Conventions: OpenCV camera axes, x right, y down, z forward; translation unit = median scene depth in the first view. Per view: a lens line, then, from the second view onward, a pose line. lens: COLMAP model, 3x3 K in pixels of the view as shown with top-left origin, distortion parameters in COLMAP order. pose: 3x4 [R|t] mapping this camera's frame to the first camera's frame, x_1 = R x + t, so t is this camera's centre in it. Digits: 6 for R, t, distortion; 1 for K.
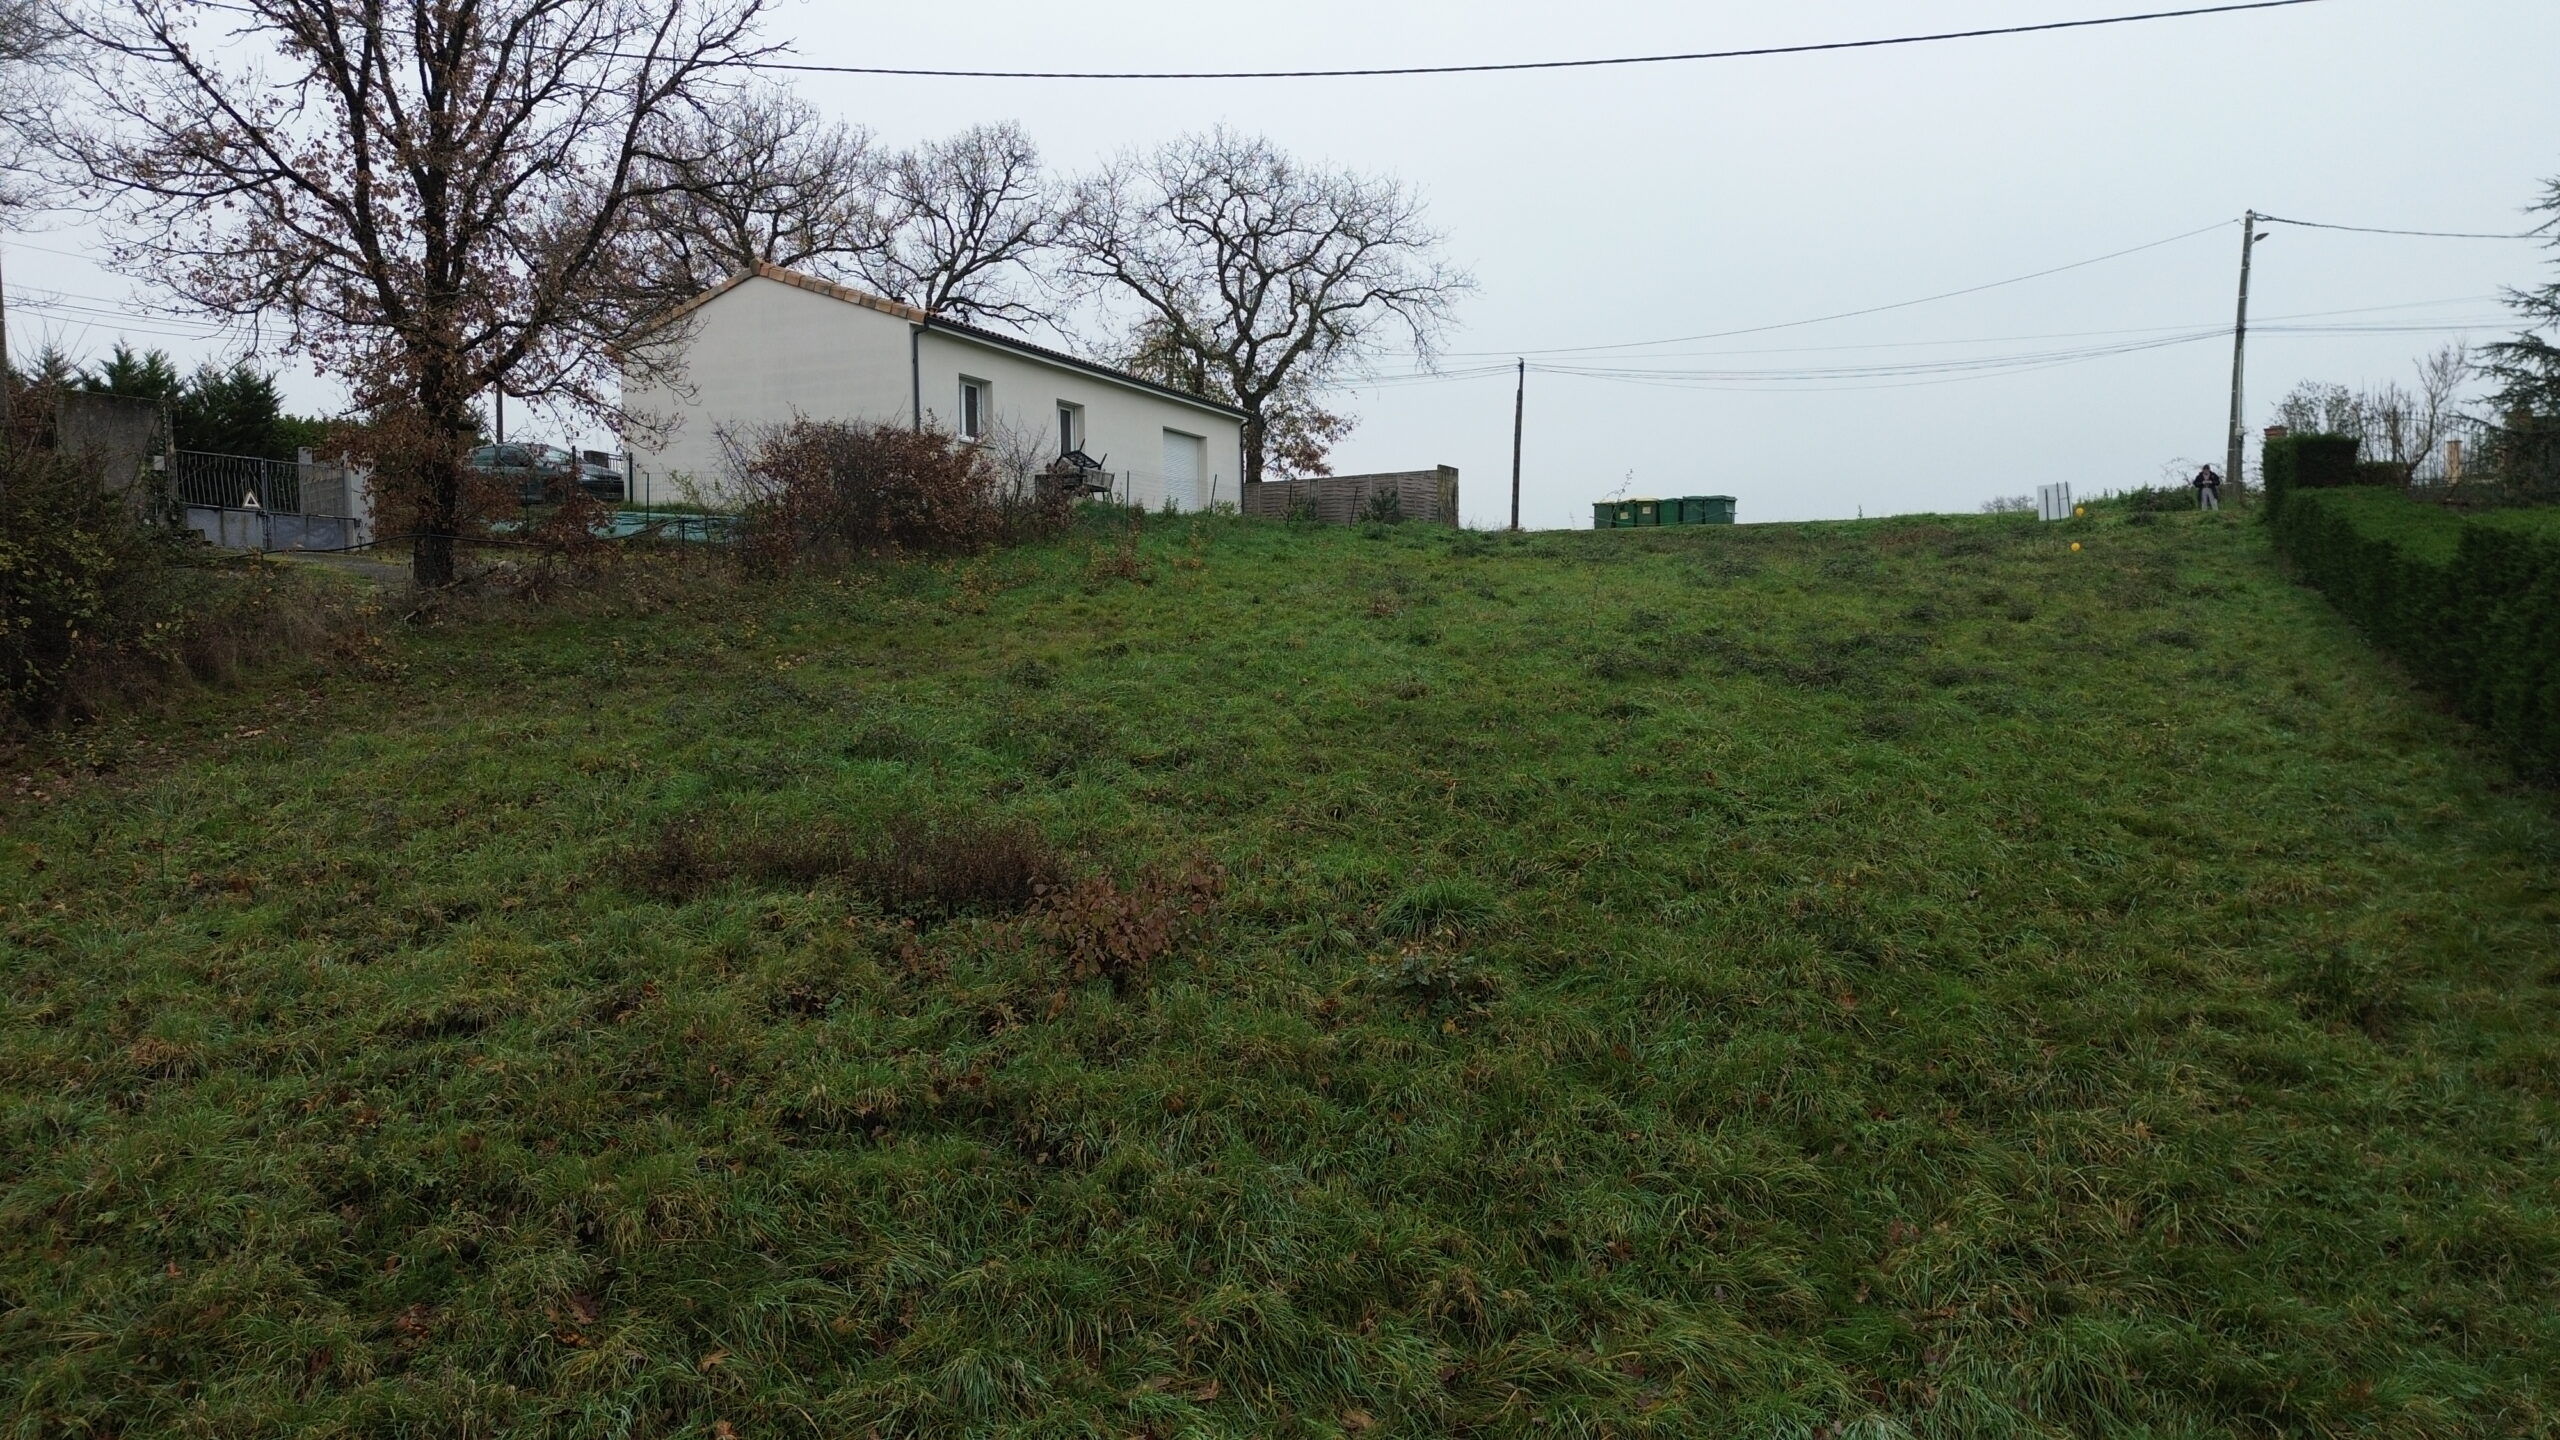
lens RADIAL K [[1801.3, 0, 1290.8], [0, 1801.3, 727.4], [0, 0, 1]] dist [0.076657, -0.070237]
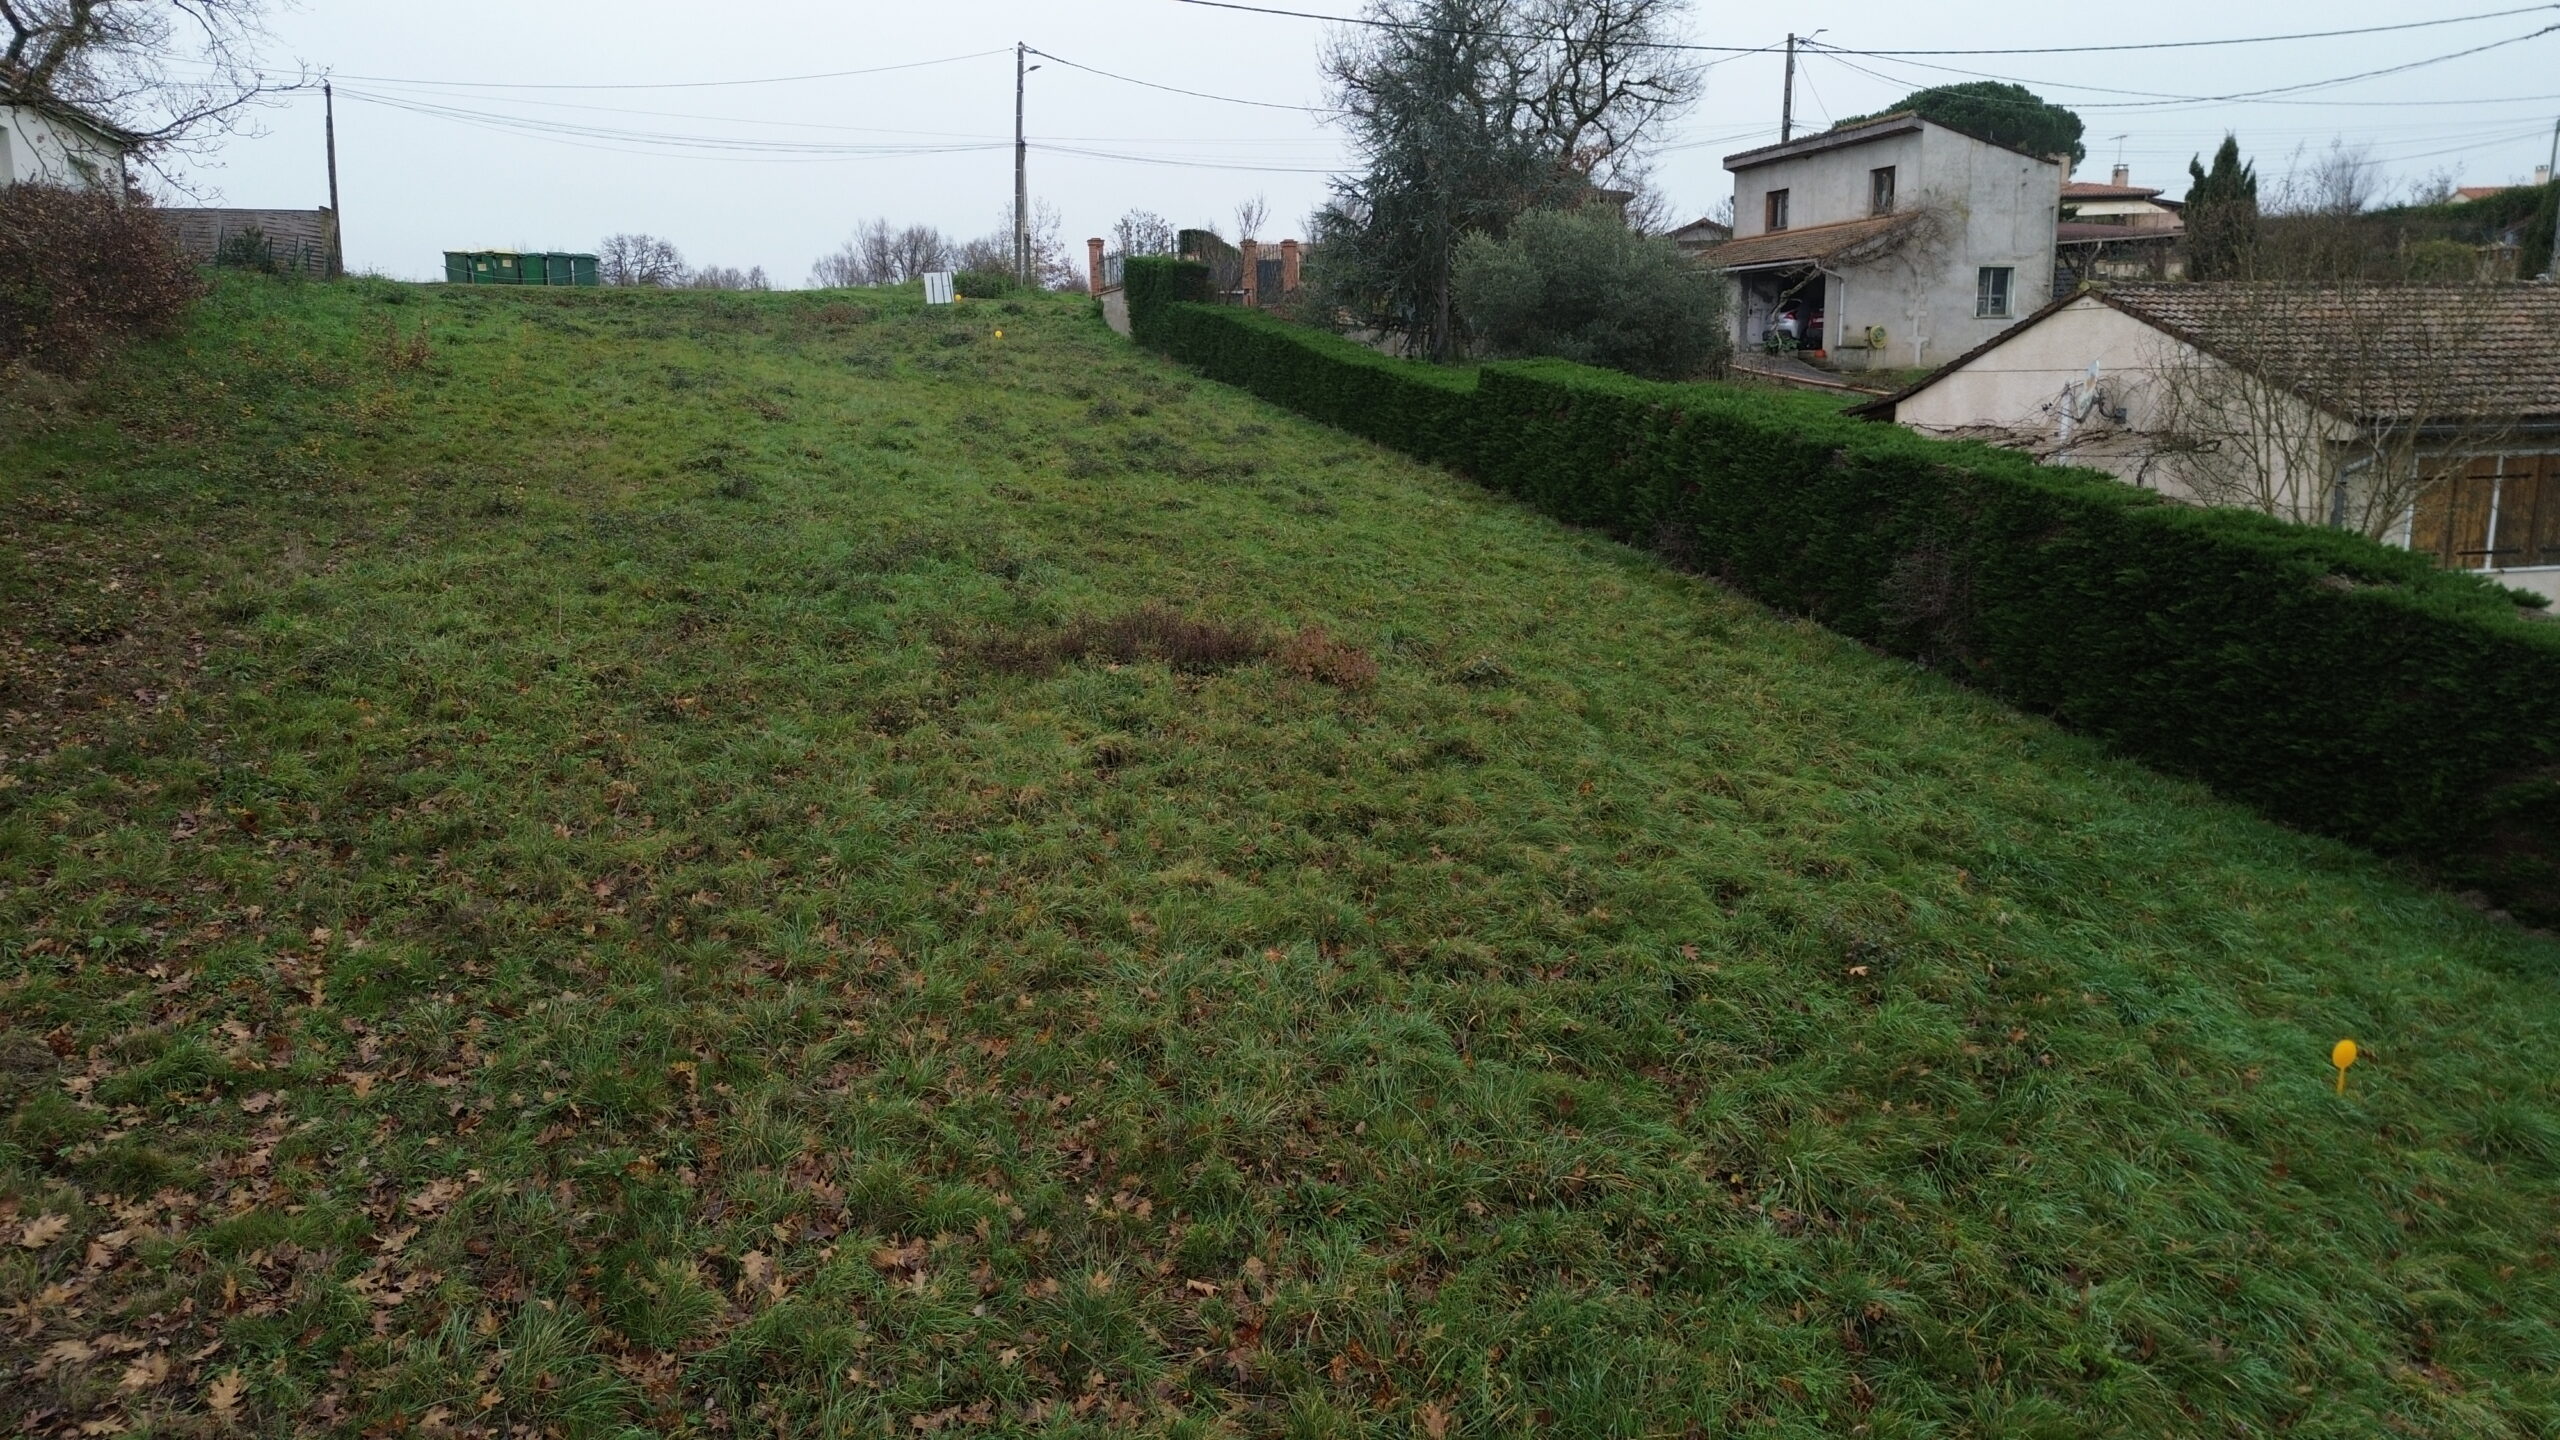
lens RADIAL K [[1801.3, 0, 1288.2], [0, 1801.3, 713.6], [0, 0, 1]] dist [0.076657, -0.070237]
pose [[0.729187, -0.119698, 0.673764, -0.285405], [0.025465, 0.988648, 0.148079, -0.021116], [-0.683840, -0.090820, 0.723957, -0.048294]]
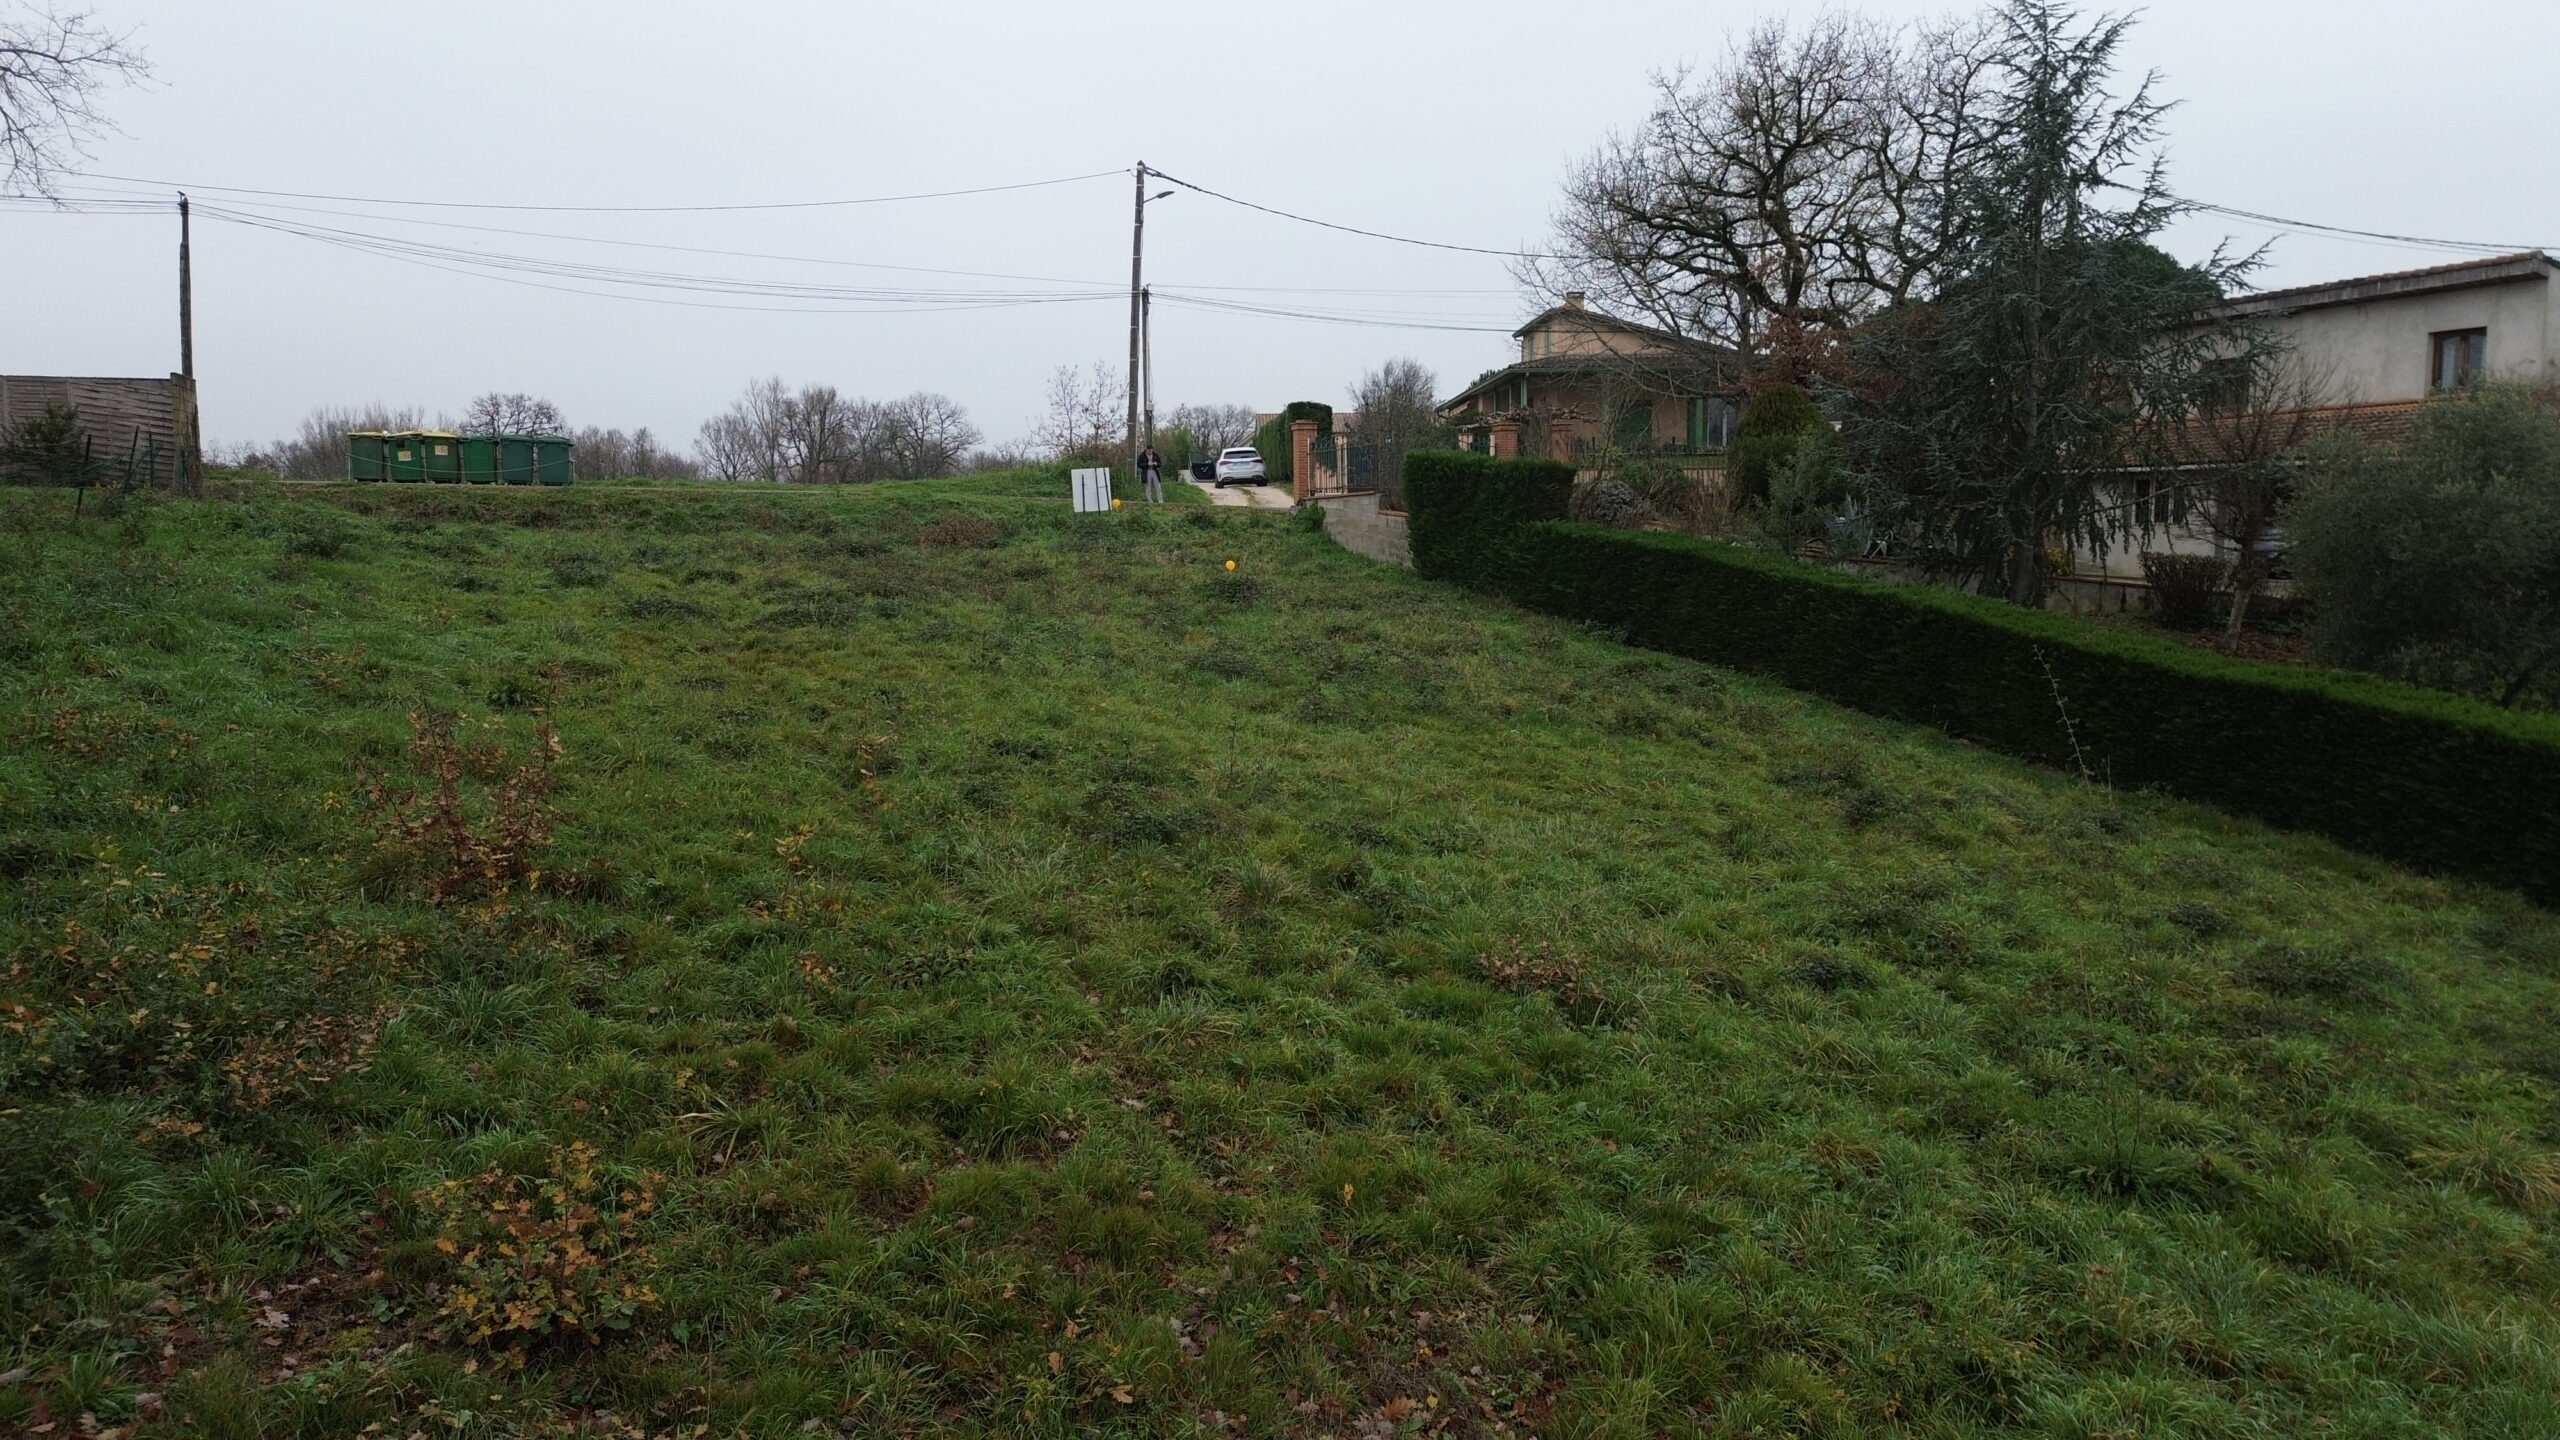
lens RADIAL K [[1801.3, 0, 1287.5], [0, 1801.3, 724.9], [0, 0, 1]] dist [0.076657, -0.070237]
pose [[0.673887, -0.071801, 0.735337, -0.156516], [0.026877, 0.996990, 0.072719, -0.085725], [-0.738345, -0.029241, 0.673789, 0.429894]]
